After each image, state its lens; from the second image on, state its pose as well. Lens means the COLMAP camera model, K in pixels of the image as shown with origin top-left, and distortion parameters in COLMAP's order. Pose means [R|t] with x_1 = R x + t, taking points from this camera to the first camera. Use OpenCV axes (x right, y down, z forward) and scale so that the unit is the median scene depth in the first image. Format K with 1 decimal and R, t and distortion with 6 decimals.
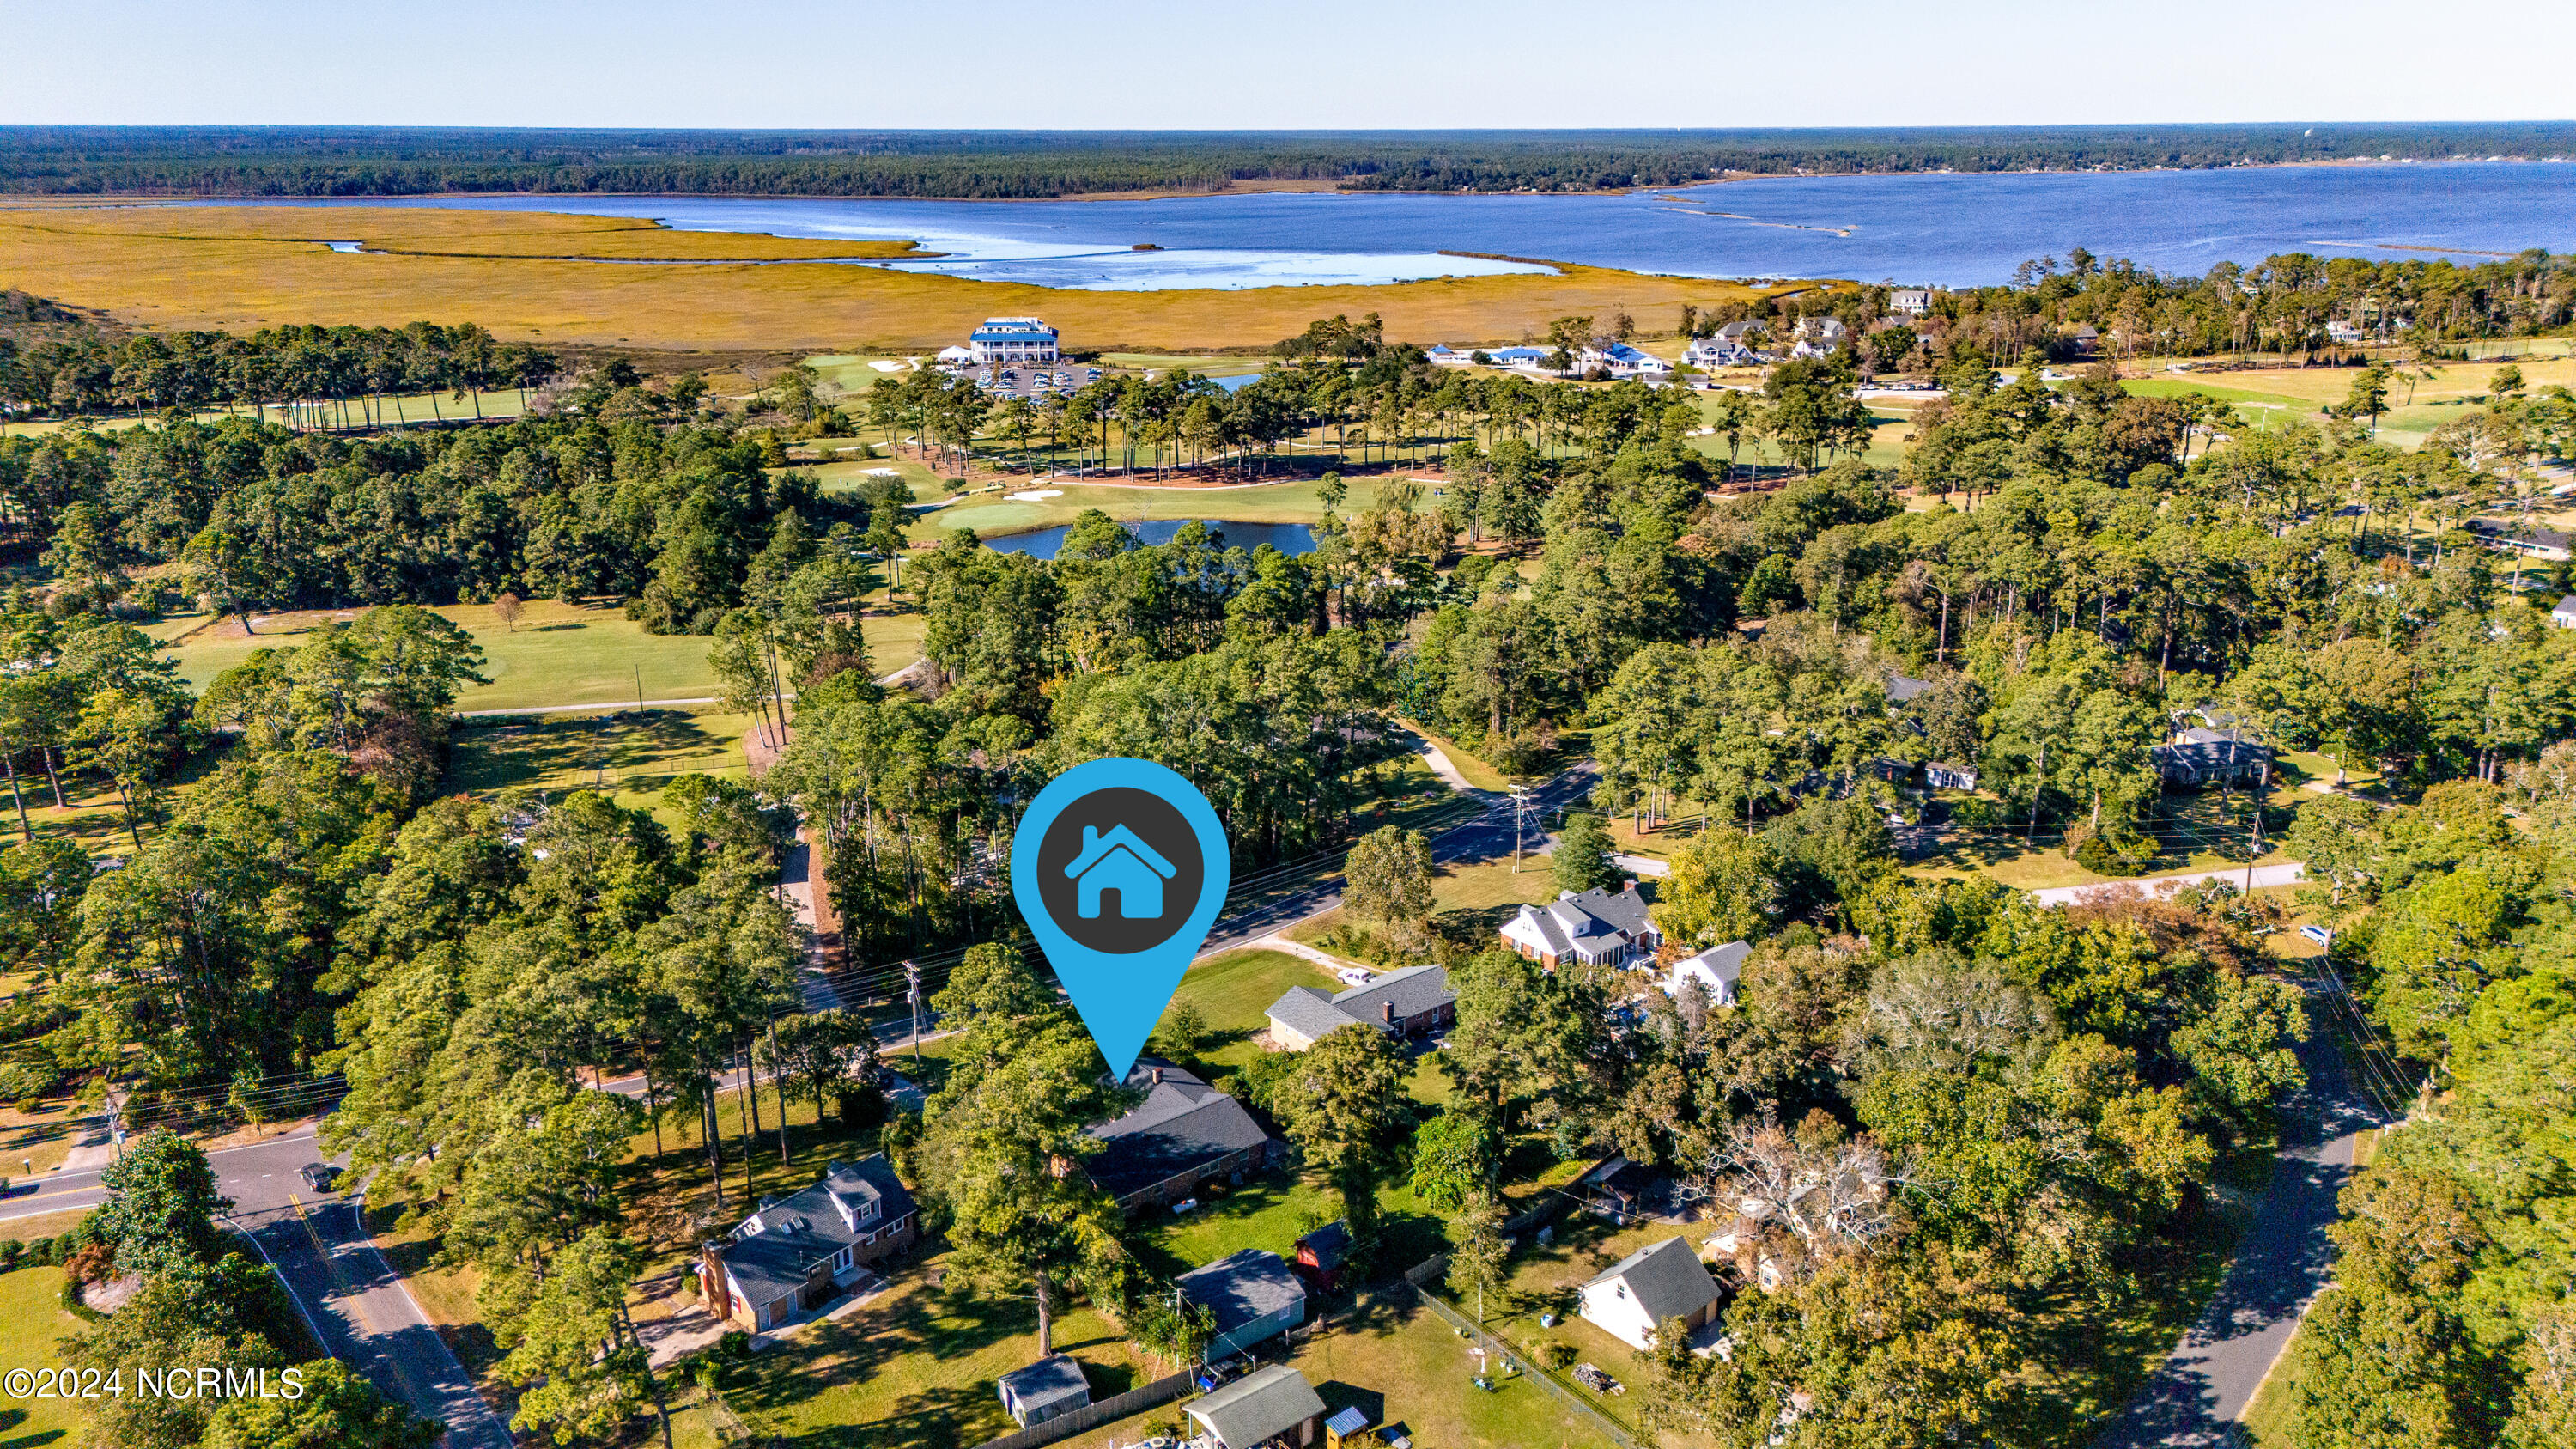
lens RADIAL K [[1879.1, 0, 1292.7], [0, 1879.1, 779.2], [0, 0, 1]] dist [0.070847, -0.055336]
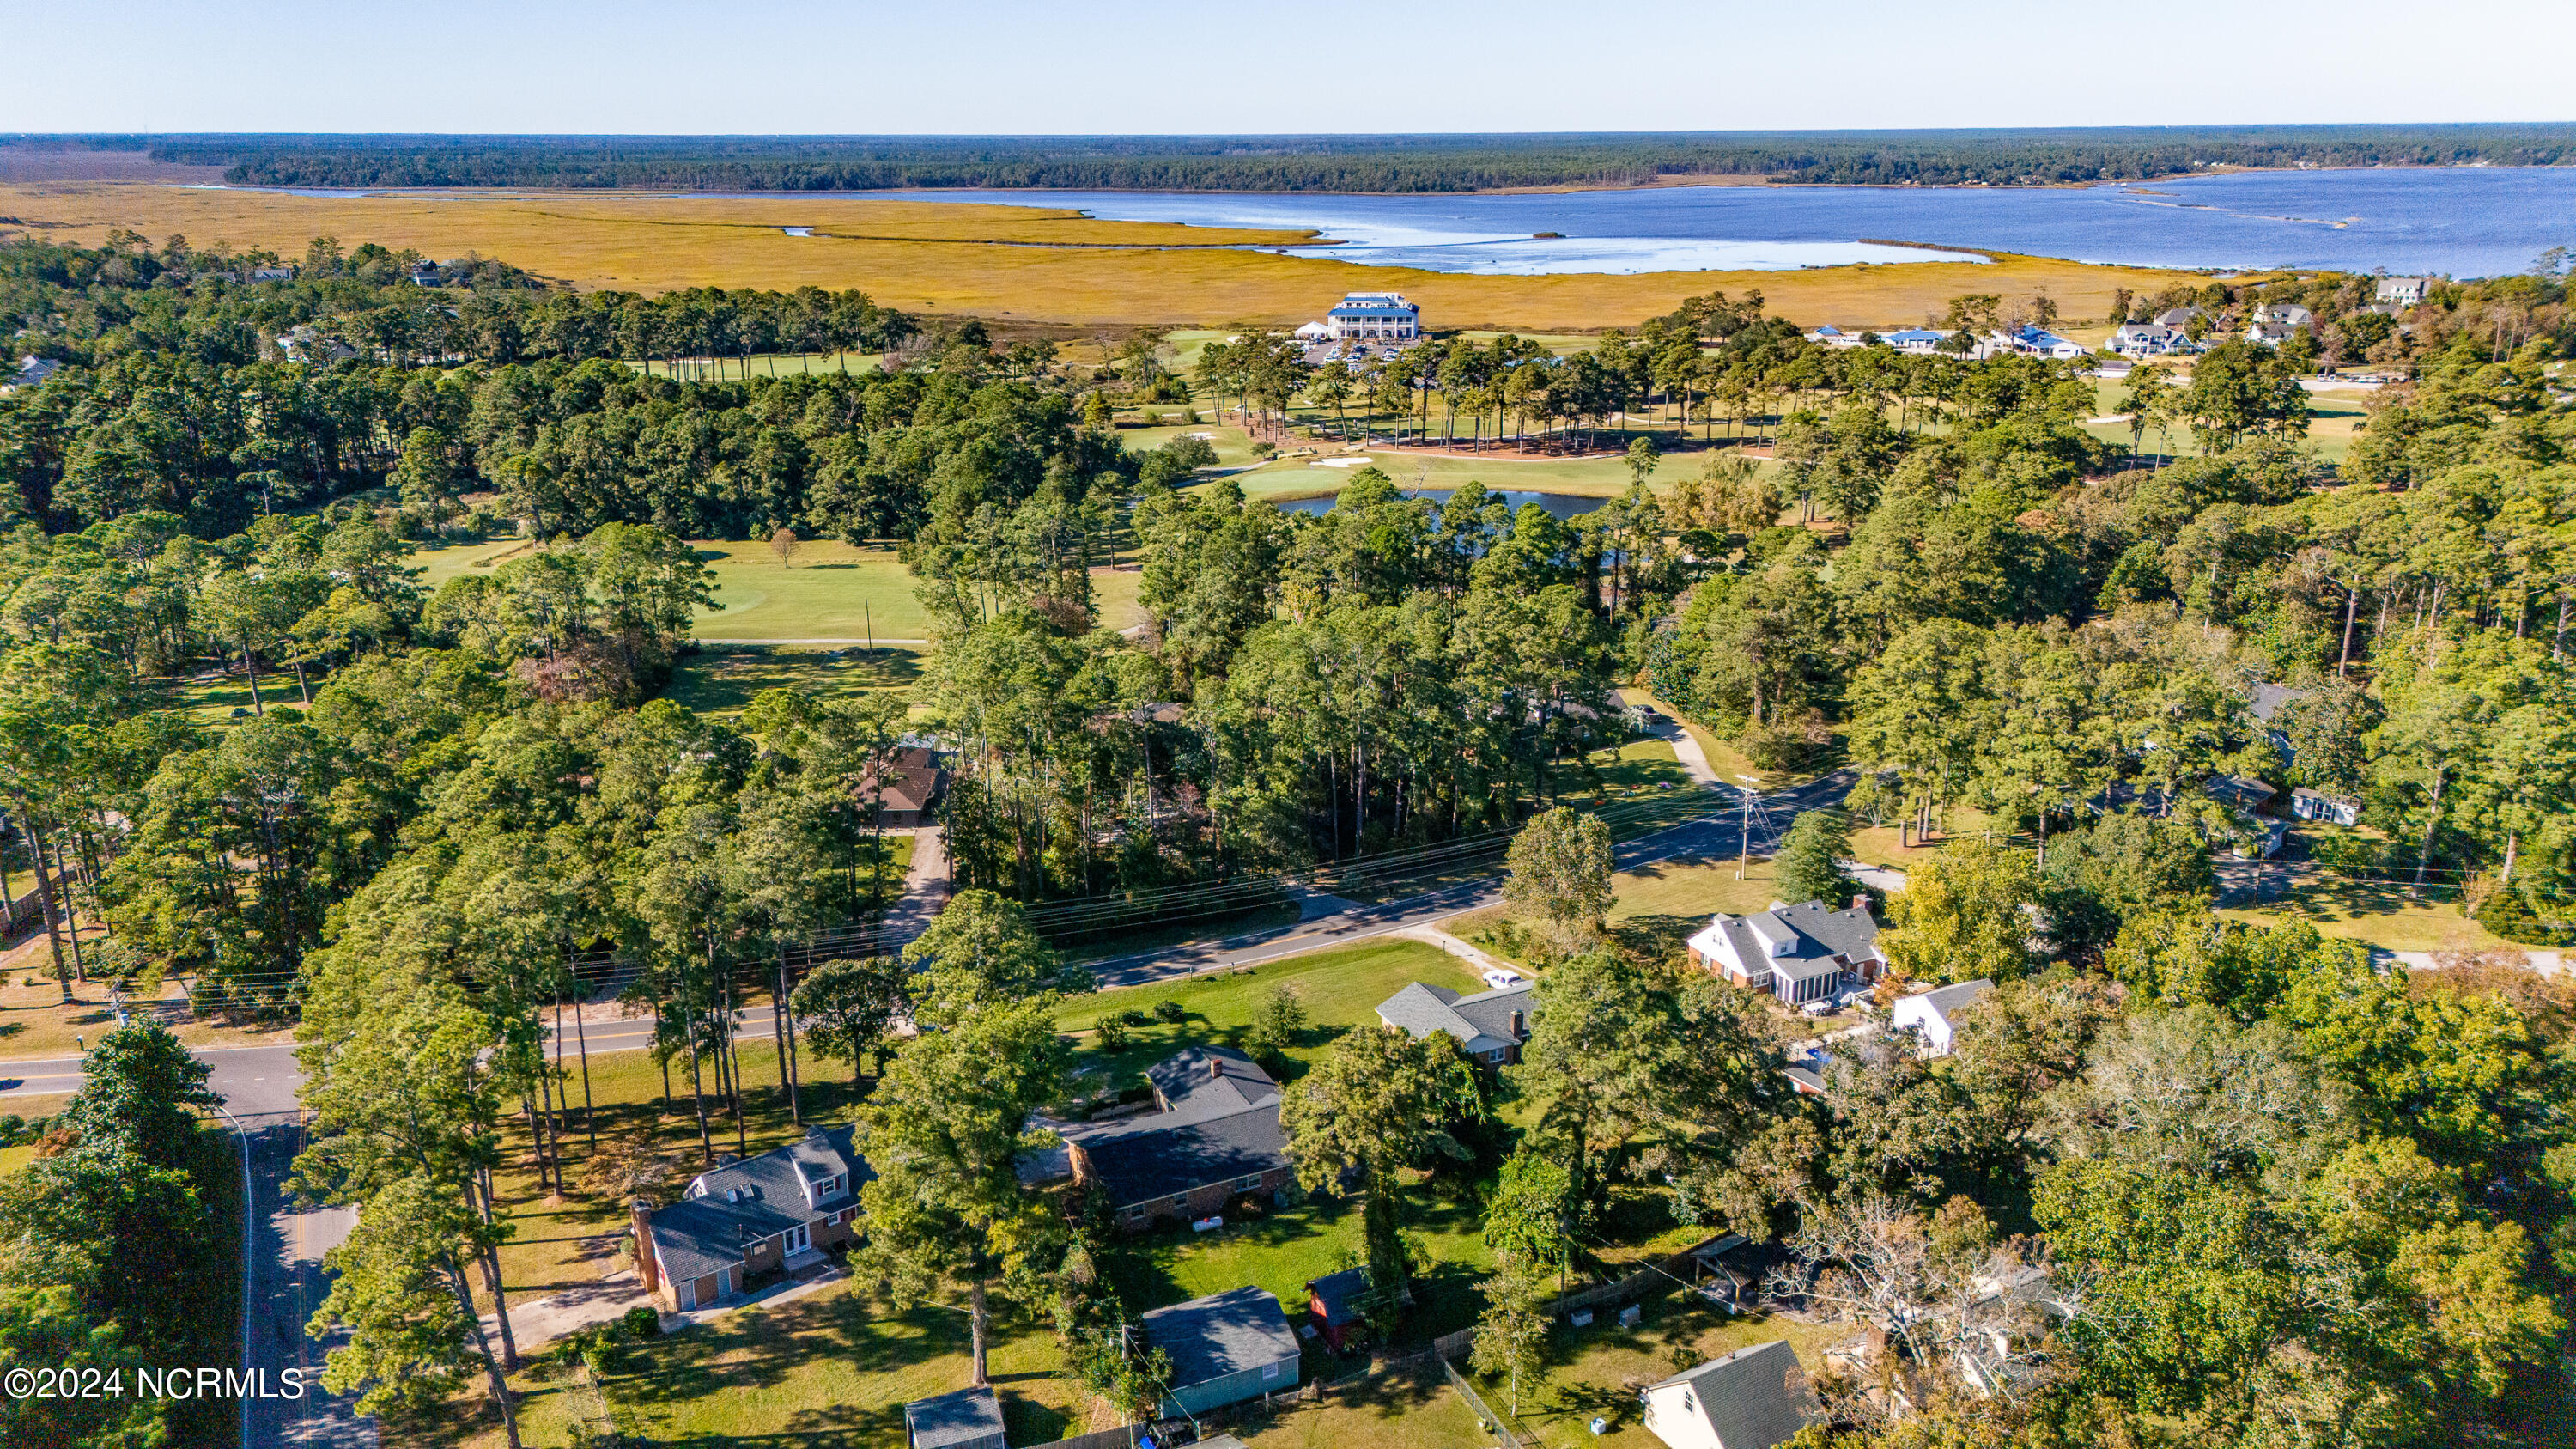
lens RADIAL K [[1879.1, 0, 1292.7], [0, 1879.1, 779.2], [0, 0, 1]] dist [0.070847, -0.055336]
pose [[0.975673, 0.069378, -0.207962, 0.093972], [-0.069930, 0.997541, 0.004705, 0.014598], [0.207777, 0.009952, 0.978126, 0.122296]]
